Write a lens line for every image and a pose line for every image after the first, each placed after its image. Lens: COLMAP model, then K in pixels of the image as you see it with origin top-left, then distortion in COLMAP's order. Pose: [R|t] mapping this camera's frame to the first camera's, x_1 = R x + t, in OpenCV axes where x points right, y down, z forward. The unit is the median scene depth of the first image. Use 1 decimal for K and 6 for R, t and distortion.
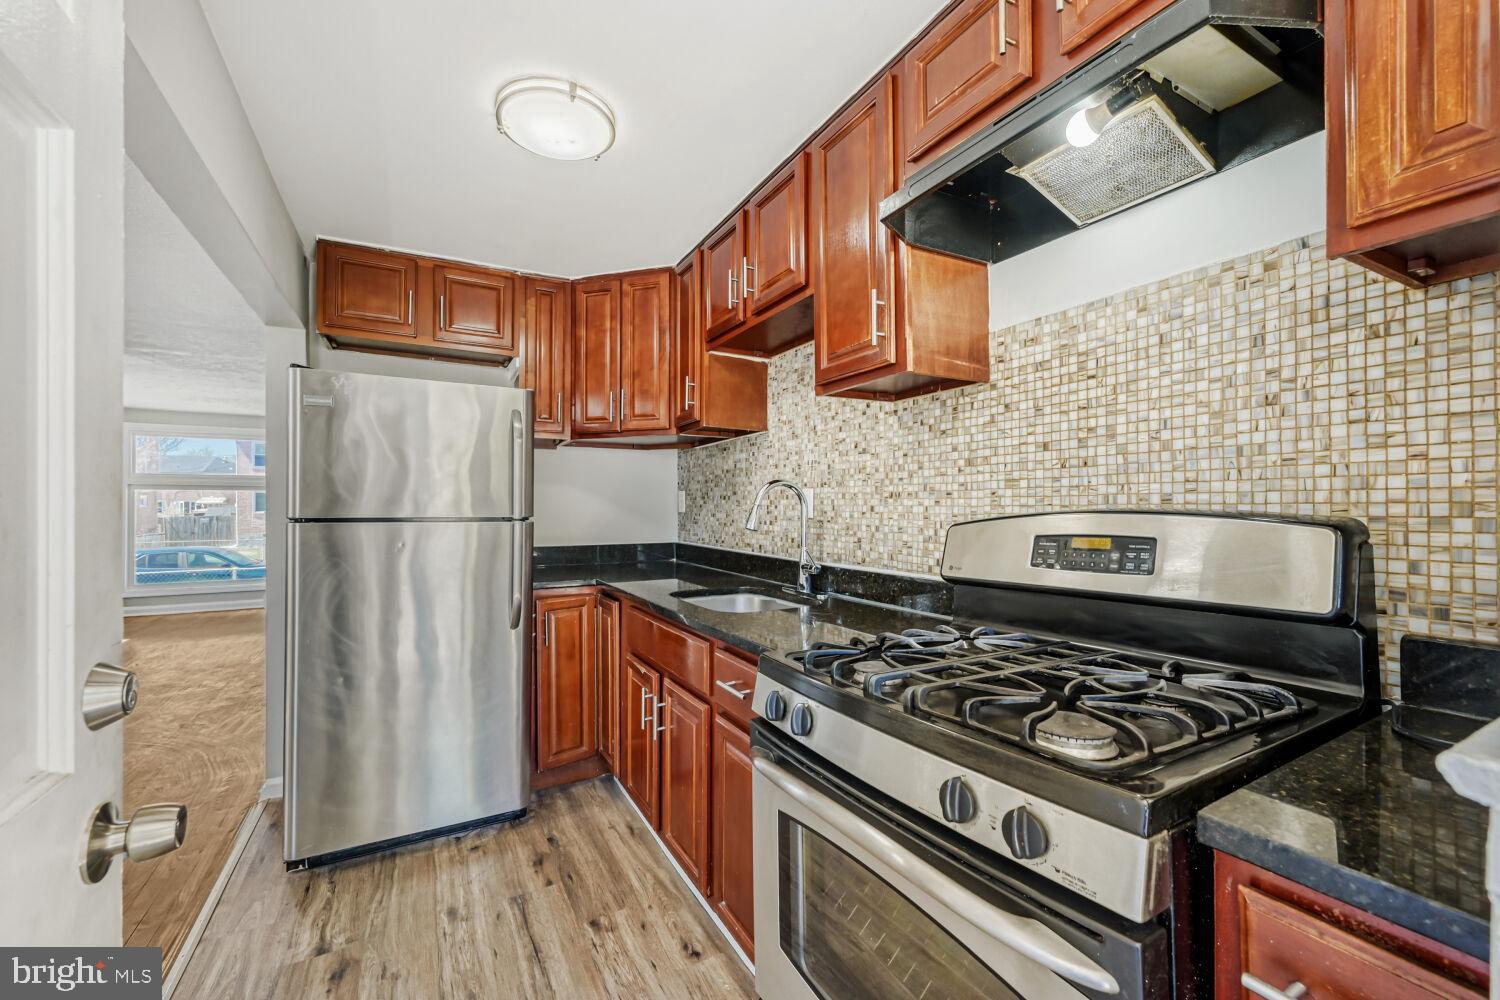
lens RADIAL K [[600.5, 0, 753.9], [0, 600.5, 508.0], [0, 0, 1]] dist [0.001942, 0.000324]
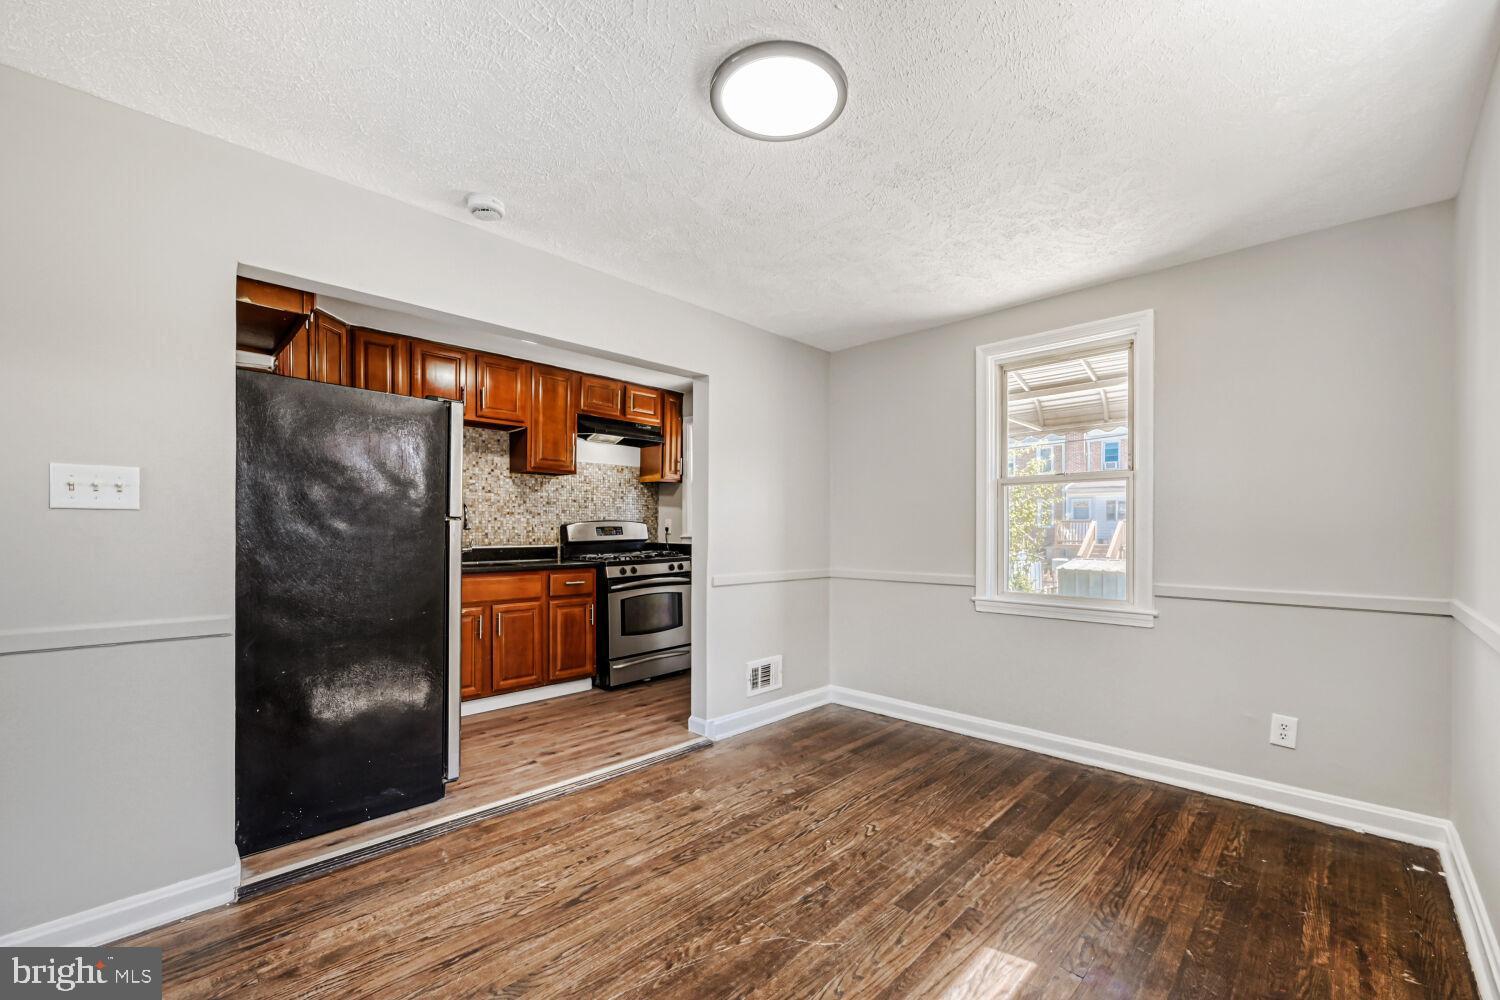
lens RADIAL K [[600.5, 0, 749.6], [0, 600.5, 536.6], [0, 0, 1]] dist [0.001942, 0.000324]
pose [[-0.273609, -0.014798, 0.961727, -2.929492], [-0.003394, 0.999890, 0.014420, 0.041765], [-0.961835, 0.000682, -0.273629, 0.976251]]
